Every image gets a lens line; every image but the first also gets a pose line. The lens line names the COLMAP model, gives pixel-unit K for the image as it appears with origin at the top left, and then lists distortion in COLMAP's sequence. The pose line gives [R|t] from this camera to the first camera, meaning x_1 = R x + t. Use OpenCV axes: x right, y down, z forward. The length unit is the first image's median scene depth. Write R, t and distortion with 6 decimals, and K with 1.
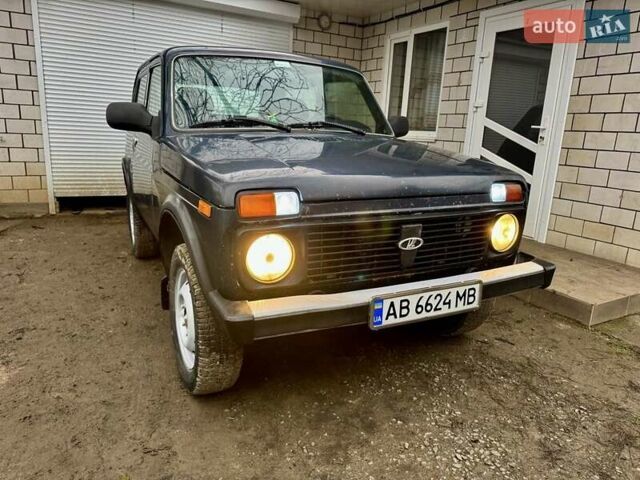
lens RADIAL K [[442.7, 0, 321.0], [0, 442.7, 236.8], [0, 0, 1]] dist [0.040685, -0.045009]
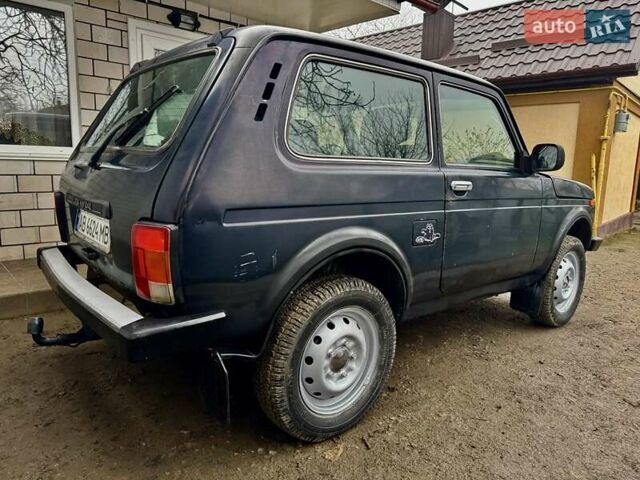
lens RADIAL K [[442.7, 0, 320.7], [0, 442.7, 244.4], [0, 0, 1]] dist [0.040685, -0.045009]
pose [[-0.210784, -0.225215, 0.951235, -1.583668], [0.198993, 0.942837, 0.267322, -0.540307], [-0.957064, 0.245637, -0.153918, 2.017789]]
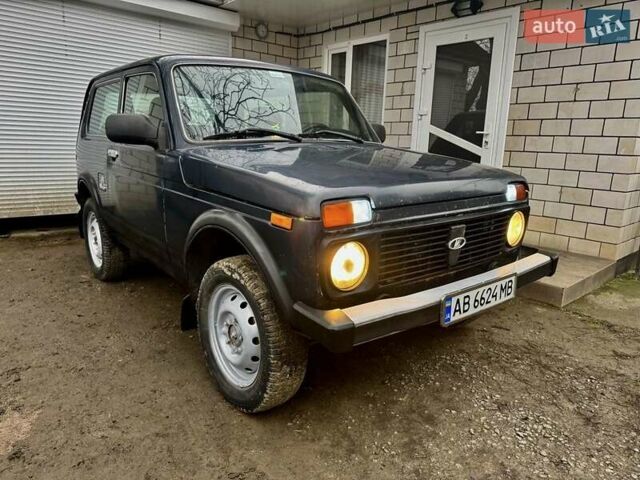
lens RADIAL K [[442.7, 0, 316.5], [0, 442.7, 239.6], [0, 0, 1]] dist [0.040685, -0.045009]
pose [[0.978783, -0.062839, 0.195024, -0.292658], [0.064764, 0.997894, -0.003504, -0.010601], [-0.194393, 0.016060, 0.980792, 0.010841]]
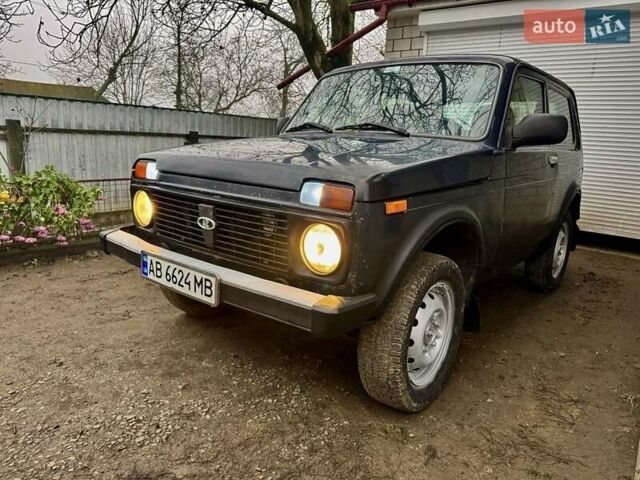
lens RADIAL K [[442.7, 0, 323.3], [0, 442.7, 239.7], [0, 0, 1]] dist [0.040685, -0.045009]
pose [[0.404830, 0.176273, -0.897241, 1.086696], [-0.248056, 0.965618, 0.077785, -0.083542], [0.880103, 0.191076, 0.434636, 0.688816]]
